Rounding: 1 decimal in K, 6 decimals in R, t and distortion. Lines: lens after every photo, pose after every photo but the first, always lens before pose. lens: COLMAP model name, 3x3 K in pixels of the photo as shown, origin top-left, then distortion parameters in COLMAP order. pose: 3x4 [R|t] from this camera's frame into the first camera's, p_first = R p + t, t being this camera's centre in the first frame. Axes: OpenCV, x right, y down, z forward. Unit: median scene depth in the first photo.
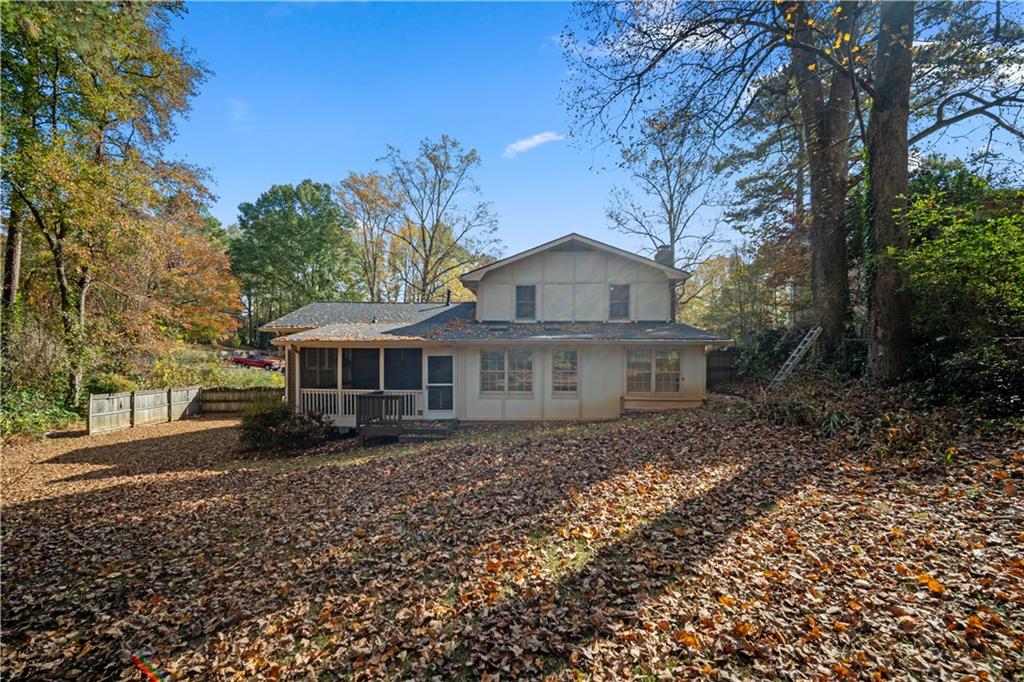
lens RADIAL K [[467.8, 0, 512.0], [0, 467.8, 377.9], [0, 0, 1]] dist [-0.001665, -0.000116]
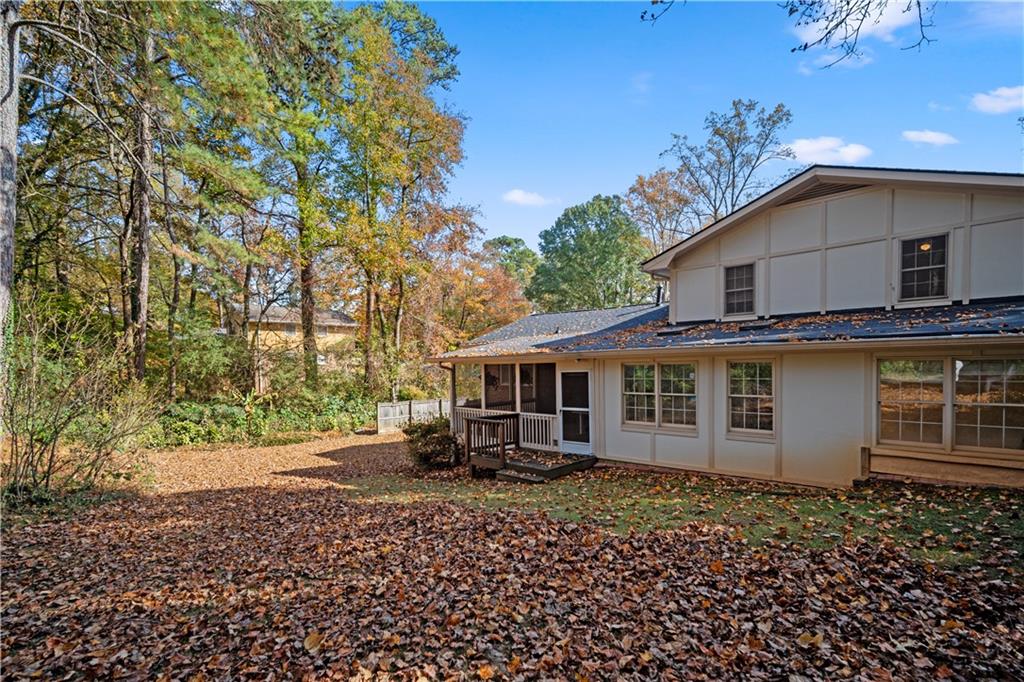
lens RADIAL K [[467.8, 0, 512.0], [0, 467.8, 377.9], [0, 0, 1]] dist [-0.001665, -0.000116]
pose [[0.759247, 0.001480, -0.650800, 0.220701], [-0.013683, 0.999813, -0.013690, -0.020606], [0.650658, 0.019299, 0.759125, 0.276820]]
